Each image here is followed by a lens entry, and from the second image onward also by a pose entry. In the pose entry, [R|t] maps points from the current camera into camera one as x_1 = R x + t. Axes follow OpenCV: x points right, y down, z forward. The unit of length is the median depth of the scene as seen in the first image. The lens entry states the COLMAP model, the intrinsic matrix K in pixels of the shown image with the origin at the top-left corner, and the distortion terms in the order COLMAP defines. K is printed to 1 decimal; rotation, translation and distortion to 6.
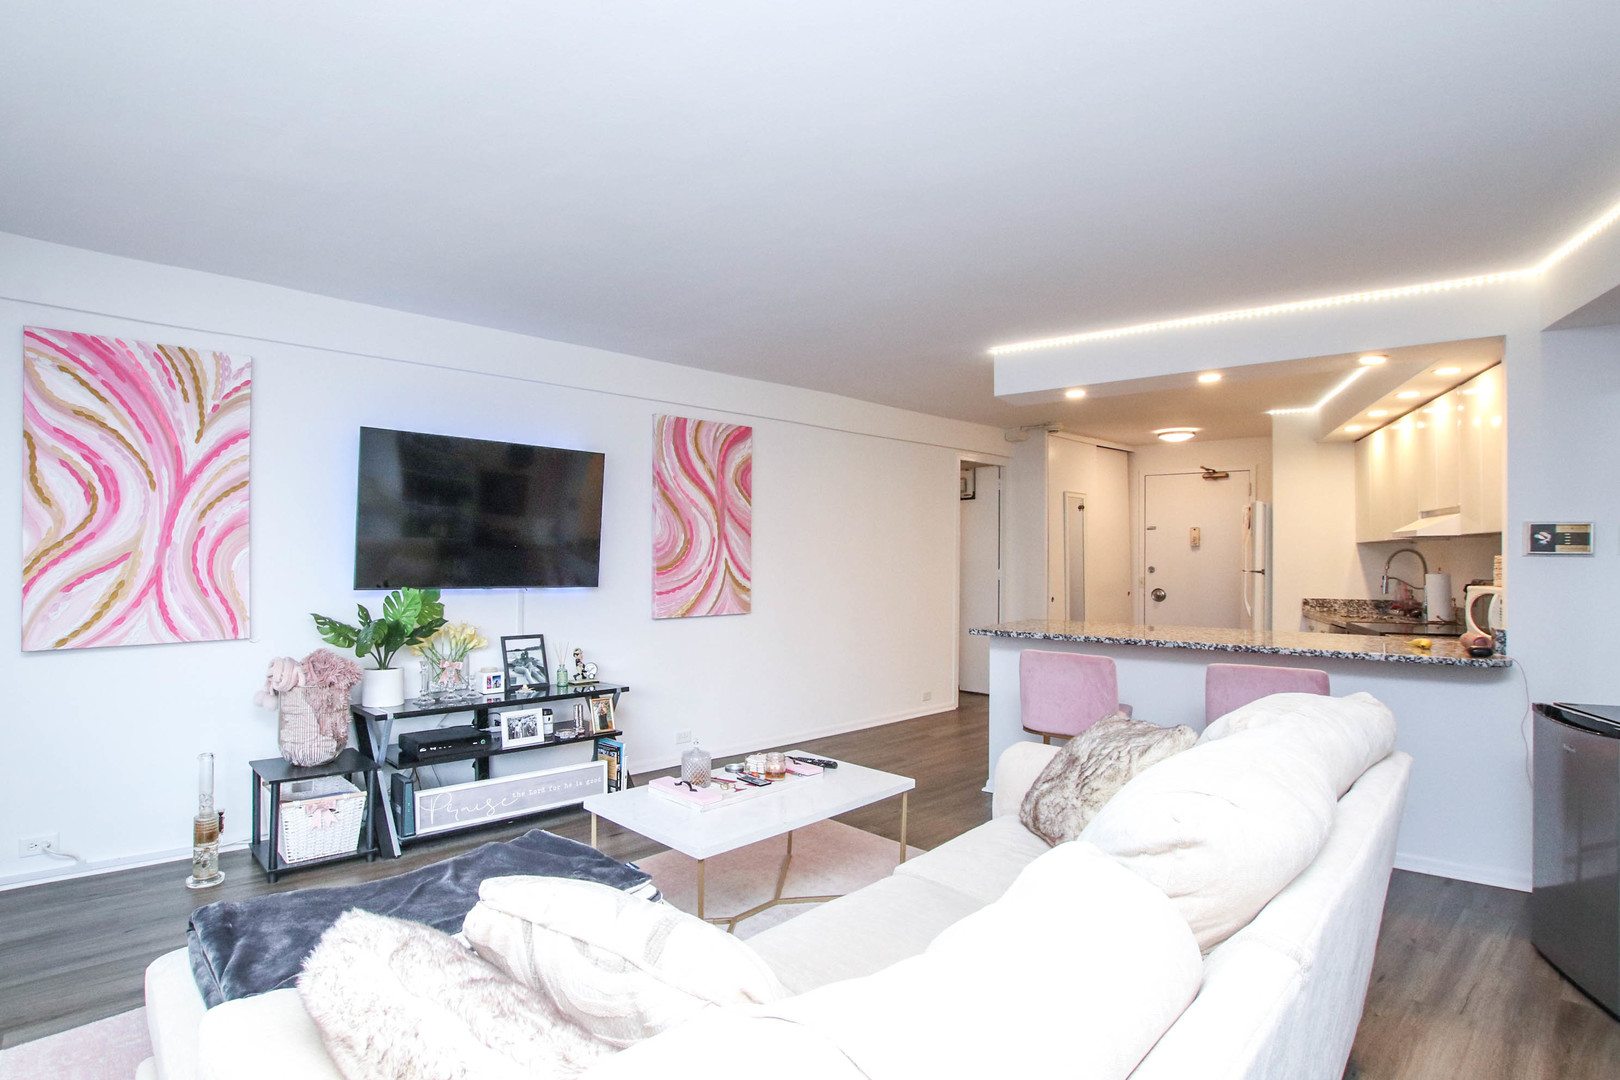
lens RADIAL K [[793.5, 0, 757.8], [0, 793.5, 551.5], [0, 0, 1]] dist [0.003234, 0.000172]
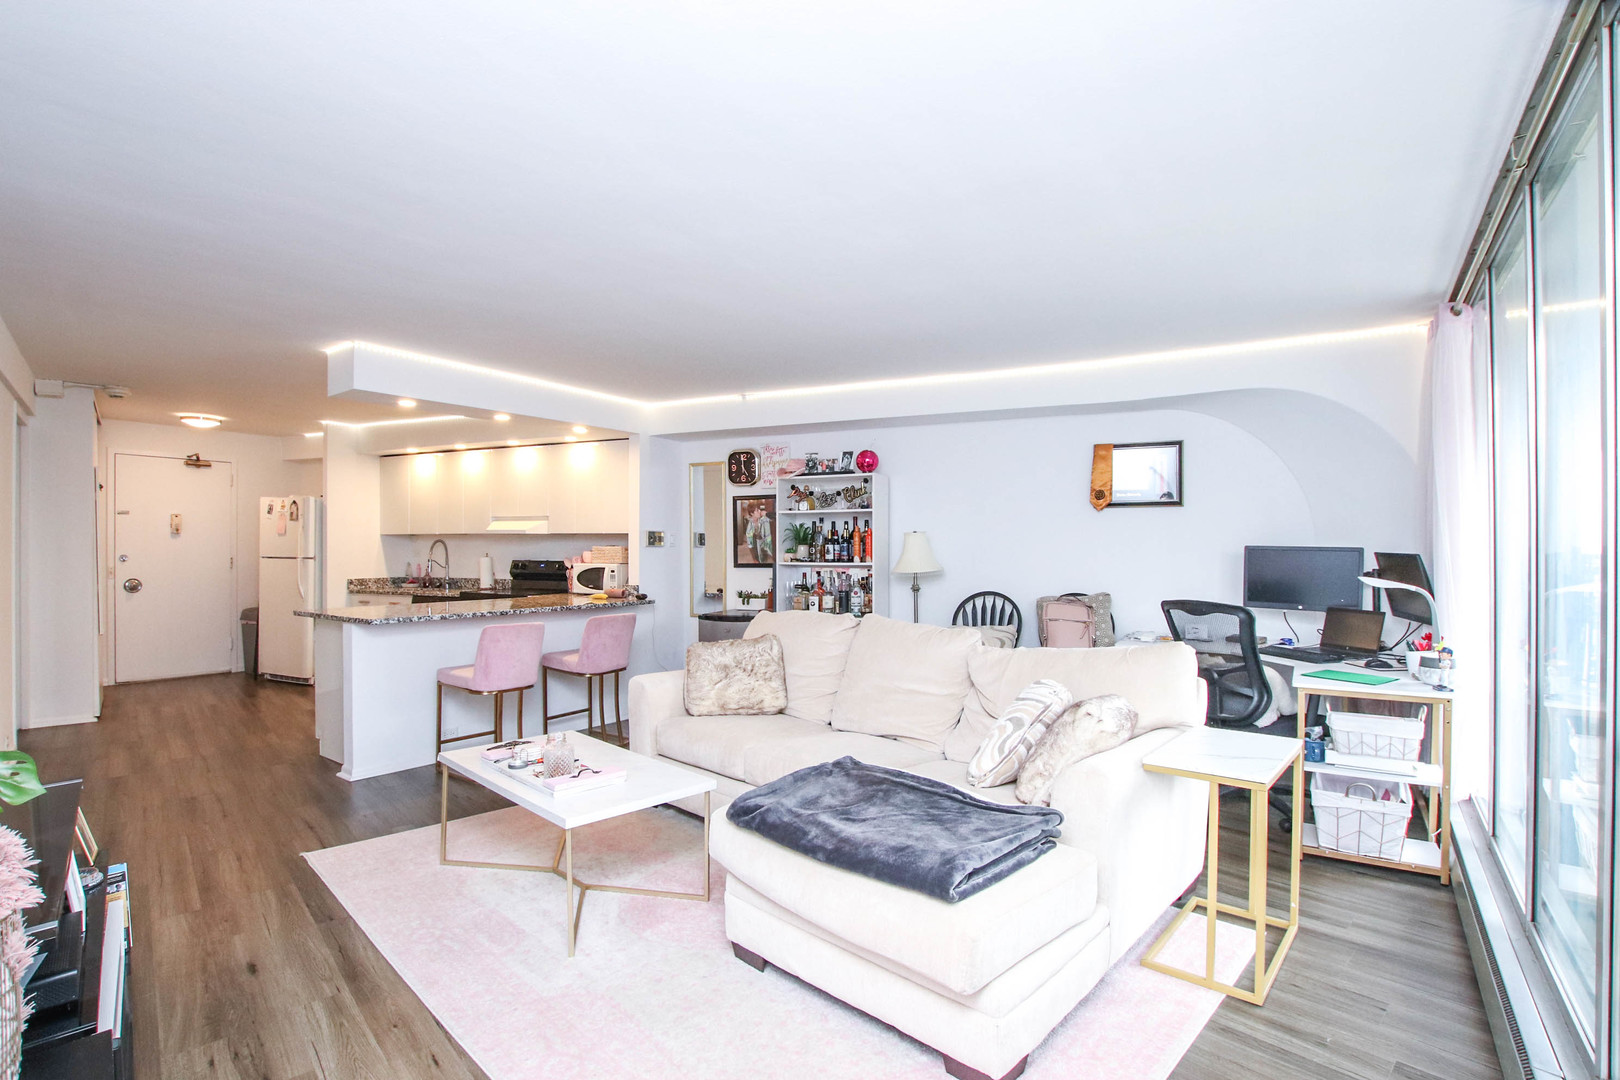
lens RADIAL K [[758.1, 0, 818.9], [0, 758.1, 547.7], [0, 0, 1]] dist [-0.026091, 0.000464]
pose [[-0.014708, -0.007497, 0.999864, -0.479455], [-0.011666, 0.999905, 0.007326, -0.006142], [-0.999824, -0.011557, -0.014794, 0.299478]]
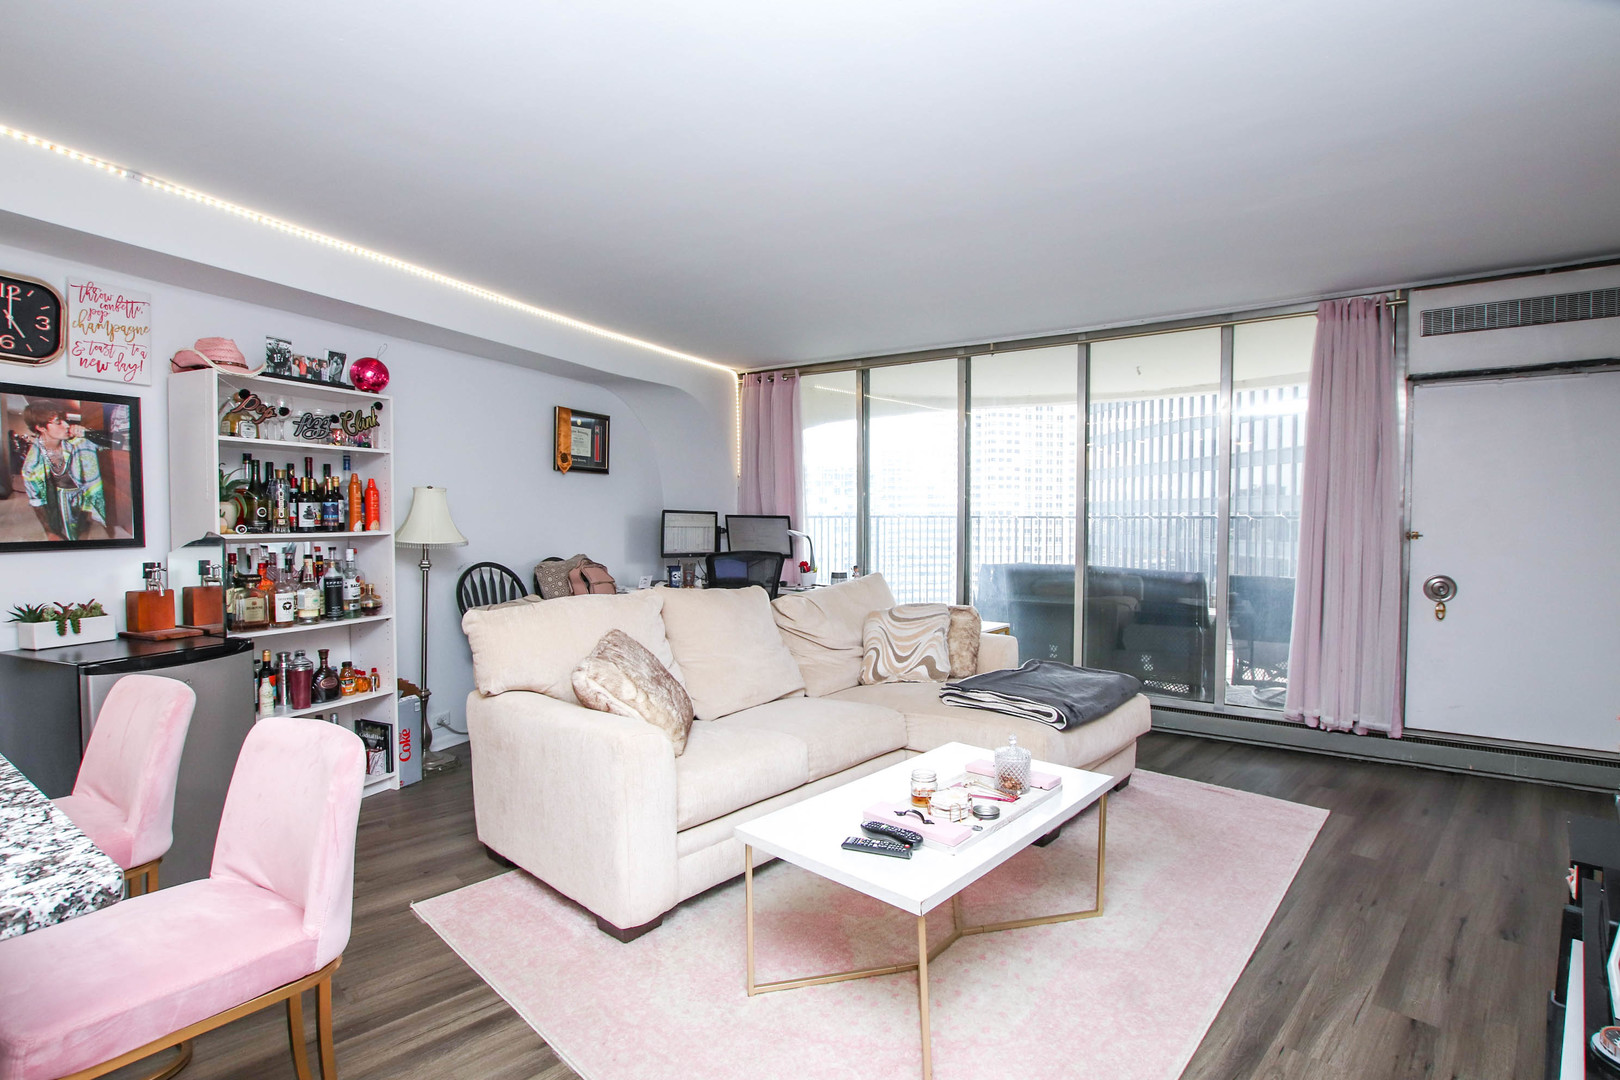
lens RADIAL K [[758.1, 0, 810.4], [0, 758.1, 543.6], [0, 0, 1]] dist [-0.026091, 0.000464]
pose [[-0.999490, -0.011896, -0.029628, 0.073477], [-0.012662, 0.999587, 0.025805, 0.007004], [0.029308, 0.026167, -0.999228, 0.801498]]
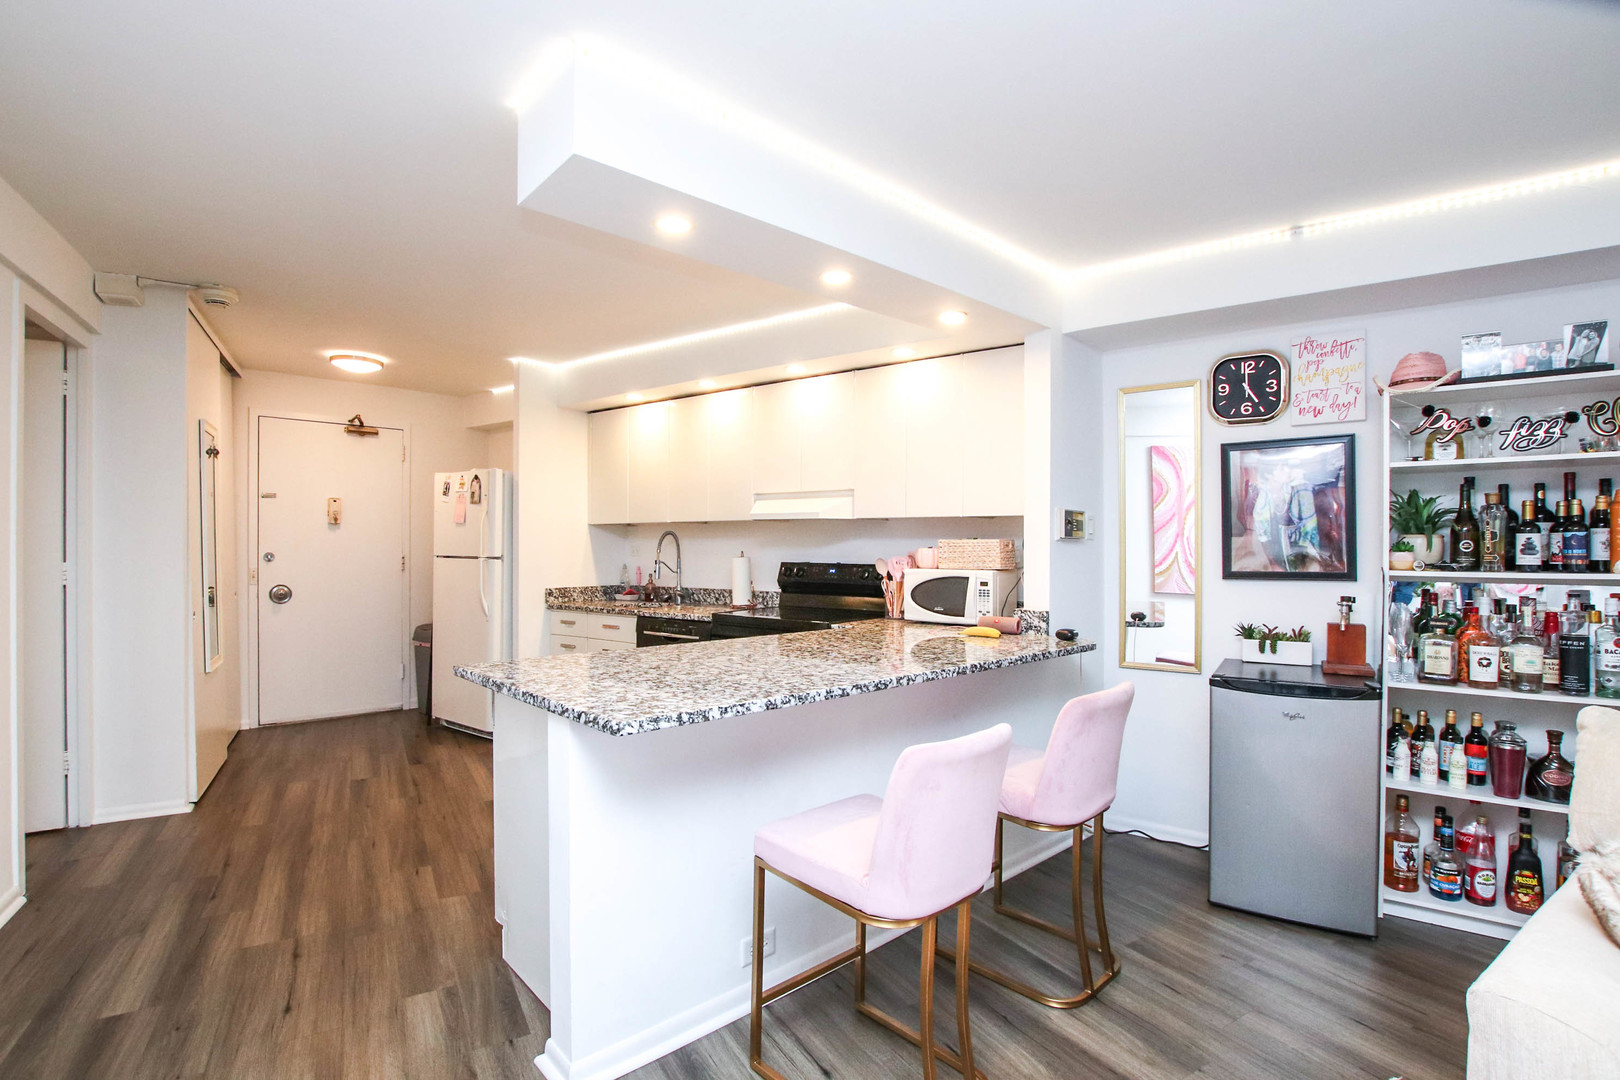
lens RADIAL K [[758.1, 0, 821.5], [0, 758.1, 554.5], [0, 0, 1]] dist [-0.026091, 0.000464]
pose [[0.186679, -0.014086, 0.982320, -0.049643], [-0.012225, 0.999786, 0.016659, 0.006003], [-0.982345, -0.015119, 0.186467, 0.569200]]
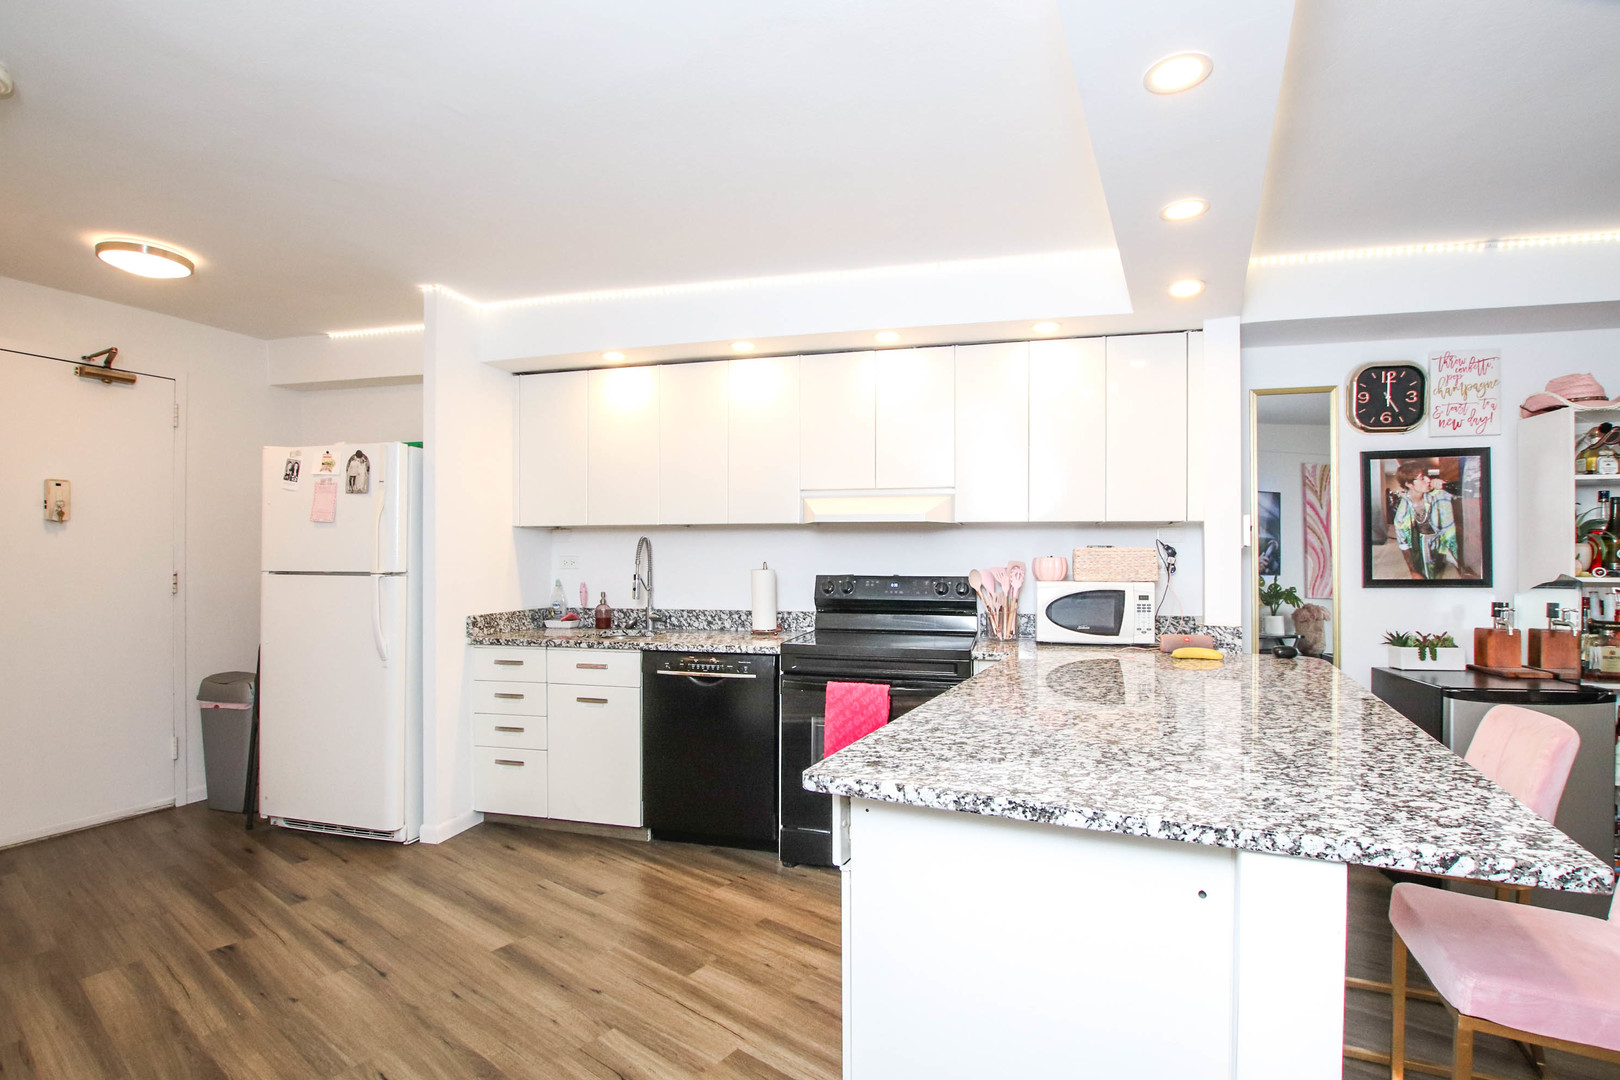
lens RADIAL K [[758.1, 0, 843.2], [0, 758.1, 553.7], [0, 0, 1]] dist [-0.026091, 0.000464]
pose [[-0.194095, -0.004434, 0.980973, 0.076160], [-0.011046, 0.999936, 0.002334, 0.007857], [-0.980921, -0.010383, -0.194132, 0.842978]]
